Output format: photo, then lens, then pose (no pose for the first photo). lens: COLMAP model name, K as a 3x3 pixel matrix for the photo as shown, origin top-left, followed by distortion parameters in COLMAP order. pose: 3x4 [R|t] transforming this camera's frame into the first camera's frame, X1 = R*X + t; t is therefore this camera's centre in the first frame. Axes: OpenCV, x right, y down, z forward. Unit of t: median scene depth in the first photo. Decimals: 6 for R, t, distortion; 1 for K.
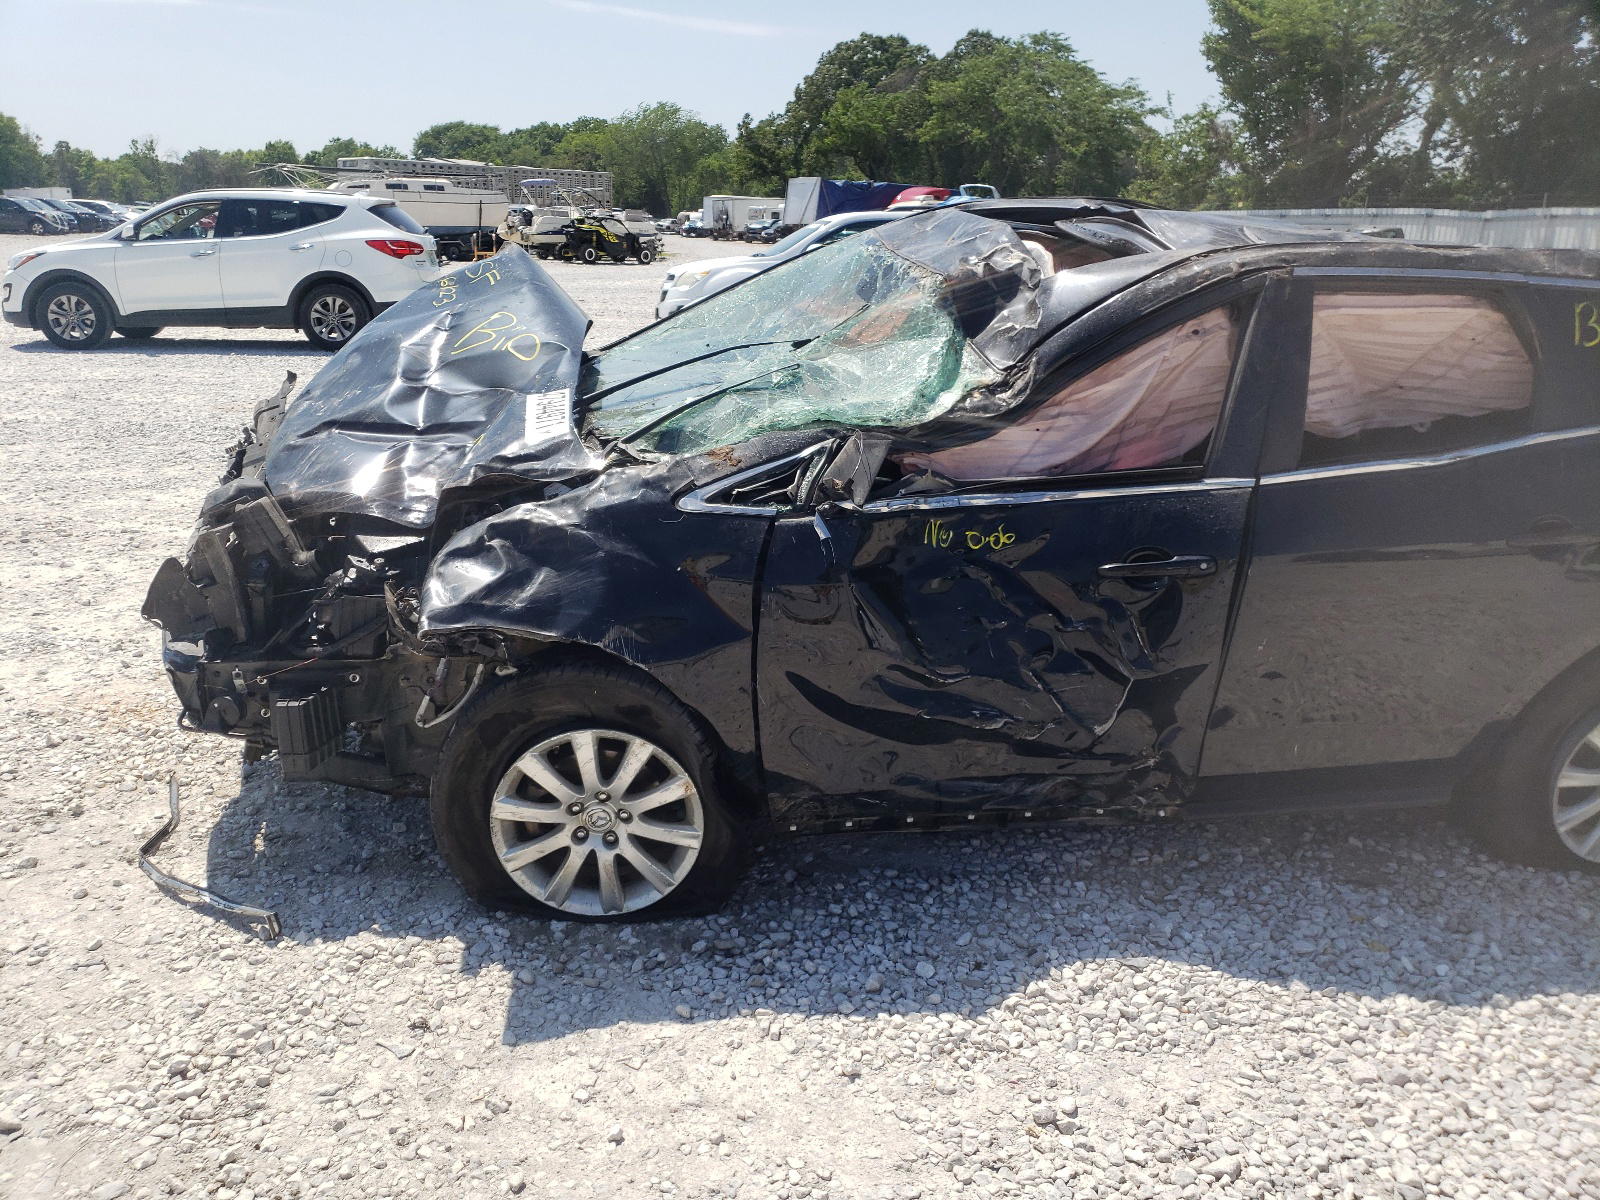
lens RADIAL K [[1243.2, 0, 790.9], [0, 1243.2, 602.8], [0, 0, 1]] dist [0.015683, 0.005838]
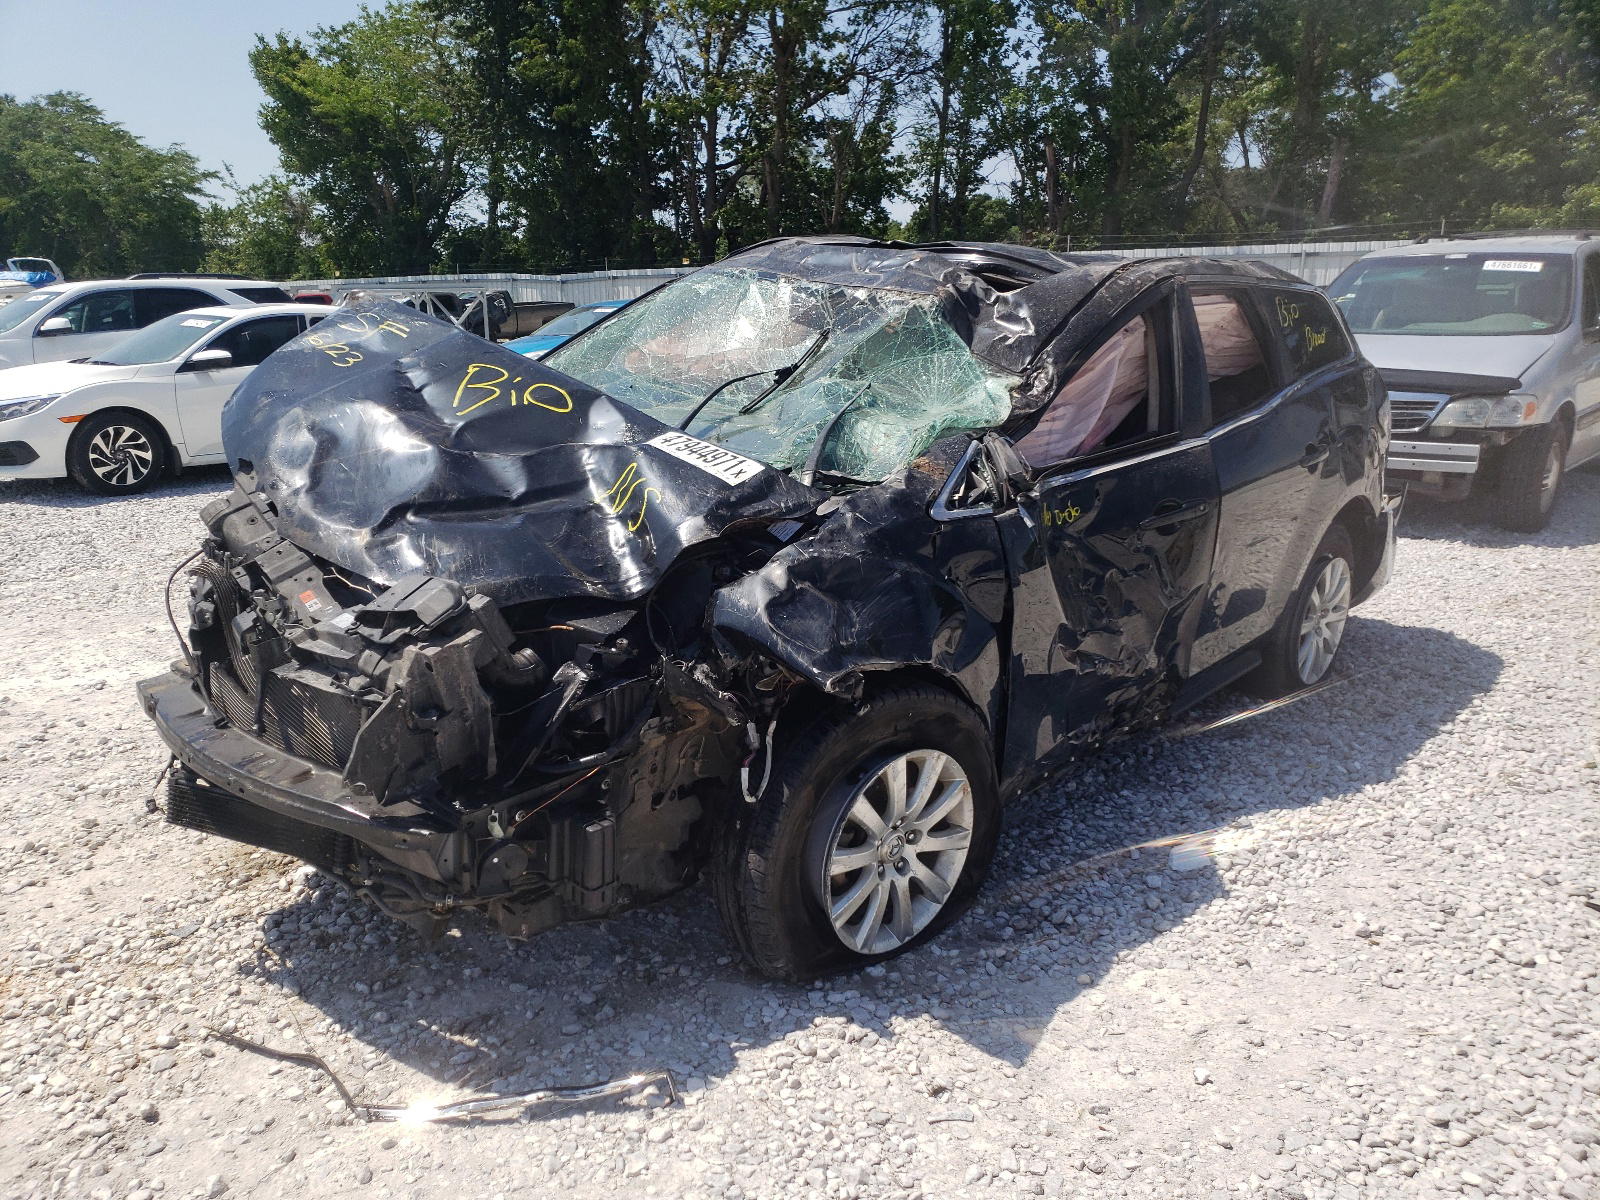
lens RADIAL K [[1243.2, 0, 790.2], [0, 1243.2, 599.1], [0, 0, 1]] dist [0.015683, 0.005838]
pose [[0.768733, -0.184080, 0.612507, -0.759086], [0.217174, 0.975913, 0.020730, -0.053923], [-0.601569, 0.117085, 0.790193, 0.243505]]
